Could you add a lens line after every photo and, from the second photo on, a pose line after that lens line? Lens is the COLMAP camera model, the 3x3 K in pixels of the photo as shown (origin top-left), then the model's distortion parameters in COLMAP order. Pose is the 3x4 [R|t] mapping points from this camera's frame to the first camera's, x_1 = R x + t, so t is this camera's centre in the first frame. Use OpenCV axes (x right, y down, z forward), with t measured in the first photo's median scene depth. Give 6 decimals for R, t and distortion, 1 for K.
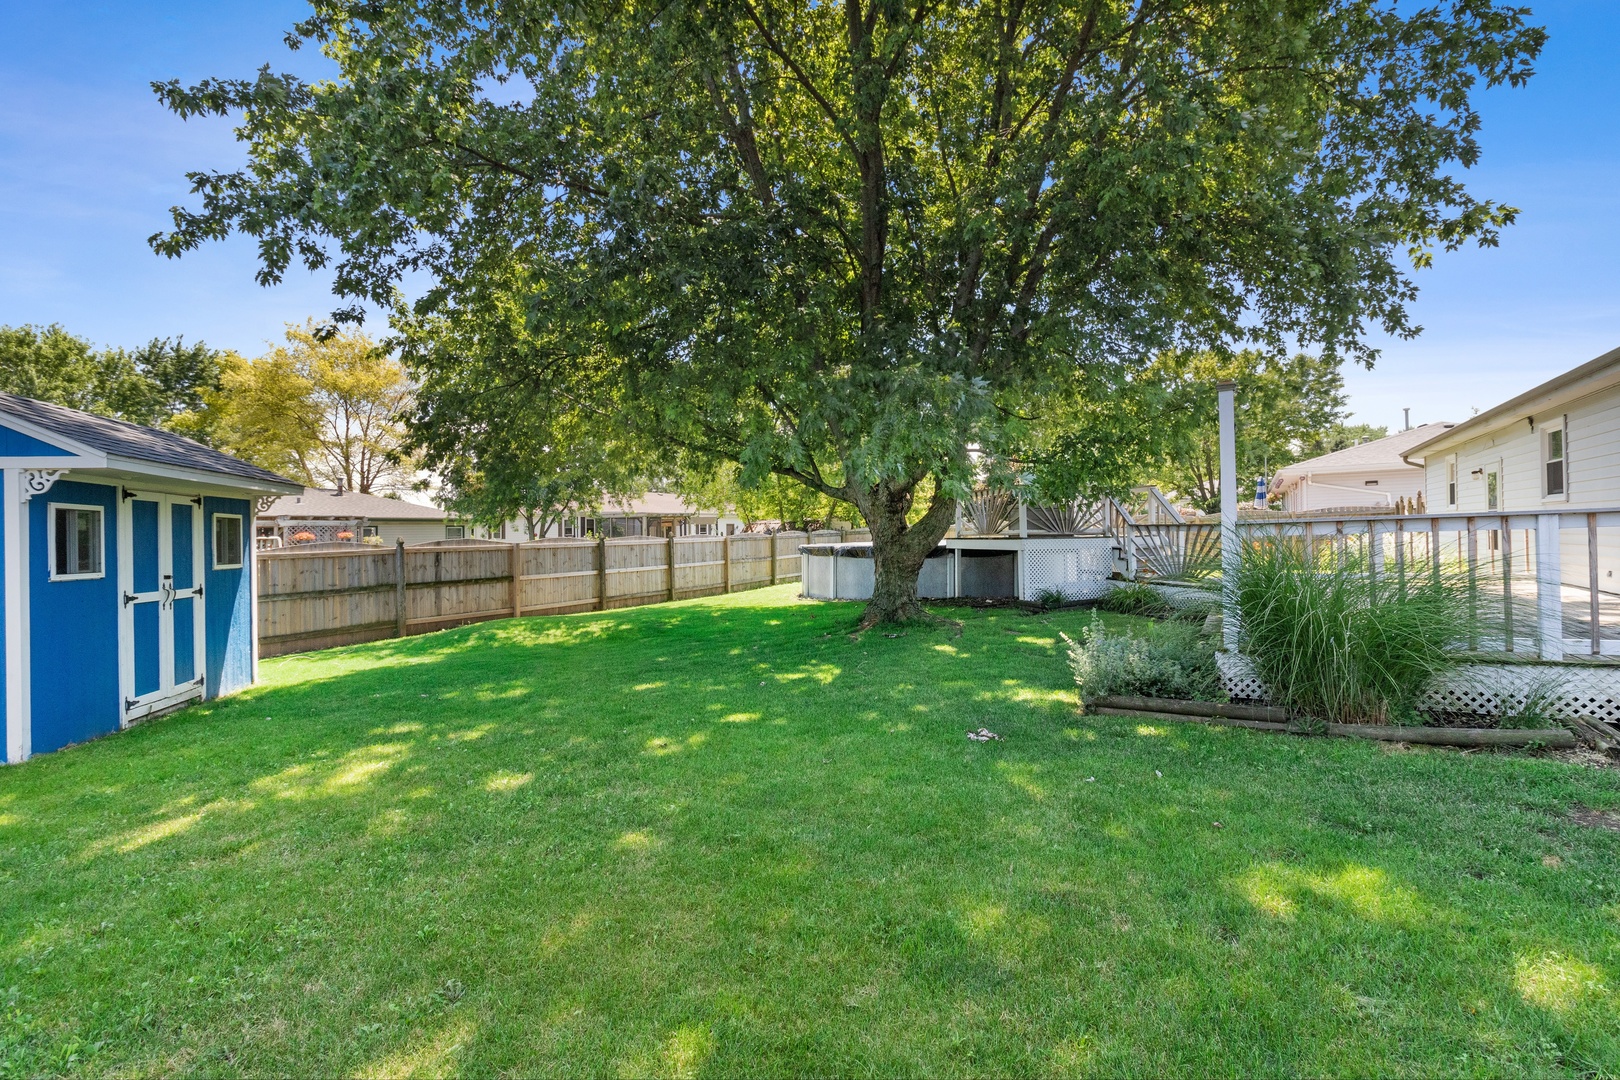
lens RADIAL K [[743.6, 0, 808.6], [0, 743.6, 536.5], [0, 0, 1]] dist [-0.000720, 0.000009]
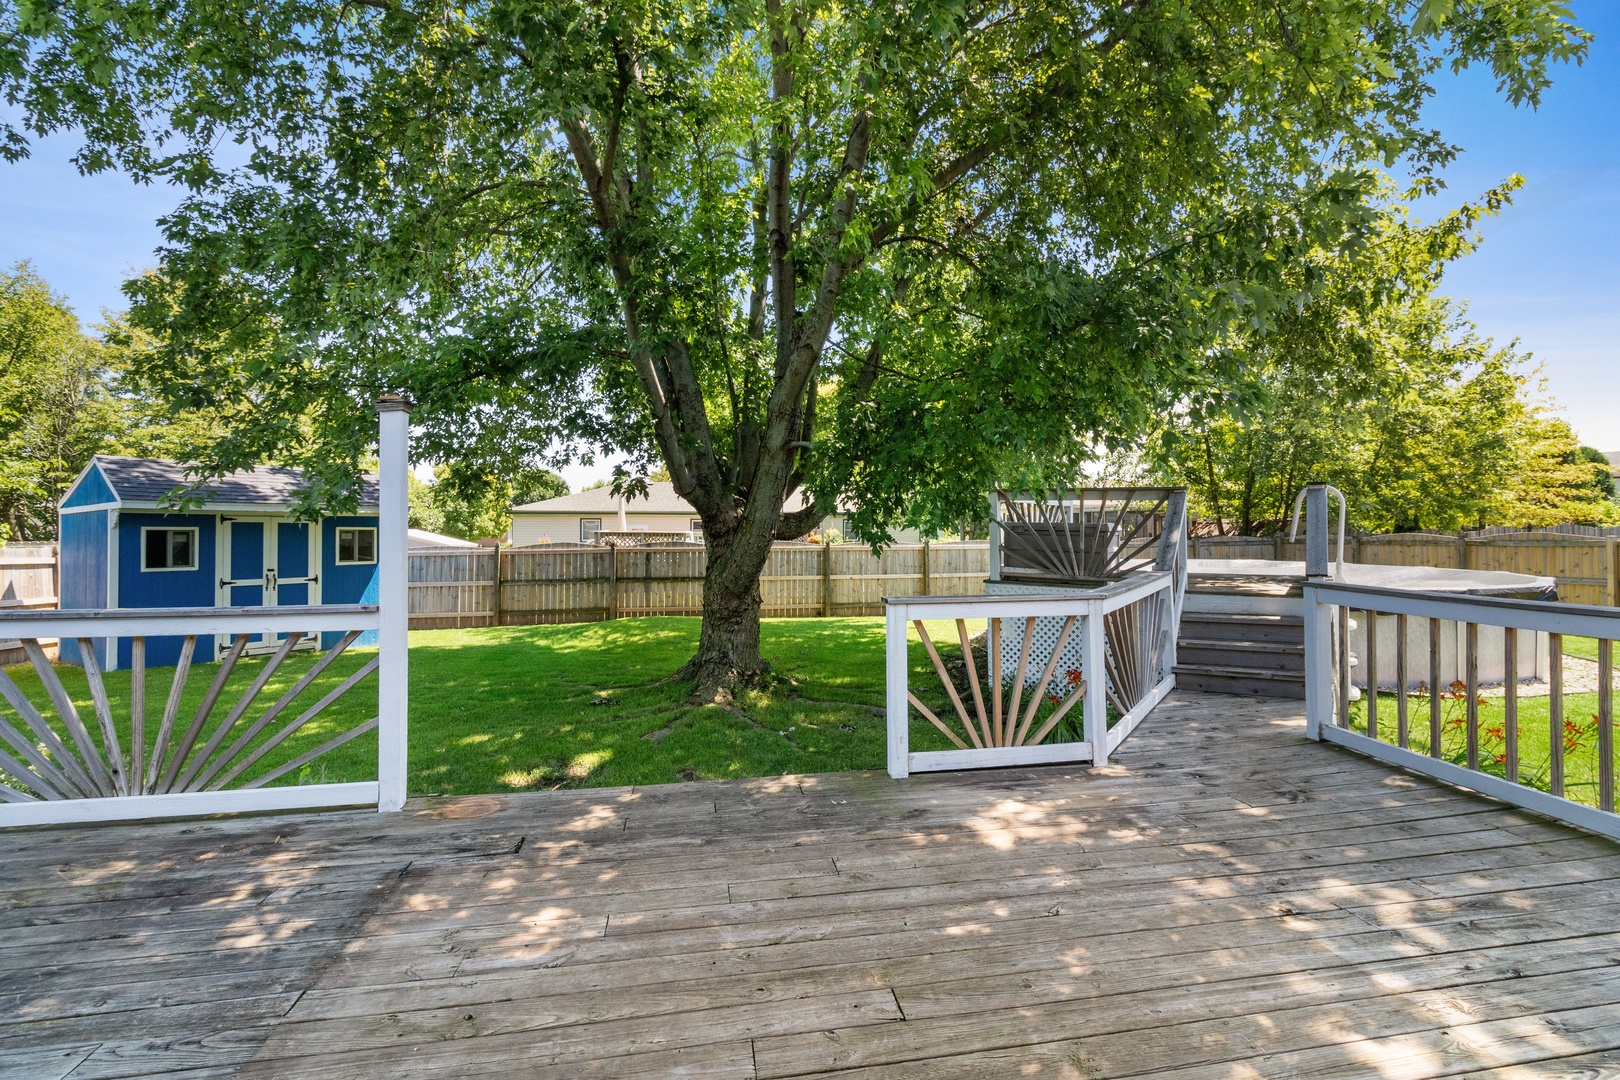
lens RADIAL K [[743.6, 0, 809.1], [0, 743.6, 533.3], [0, 0, 1]] dist [-0.000720, 0.000009]
pose [[0.650368, 0.027858, -0.759108, 0.600120], [-0.015791, 0.999607, 0.023155, -0.043329], [0.759455, -0.003072, 0.650552, 0.474580]]
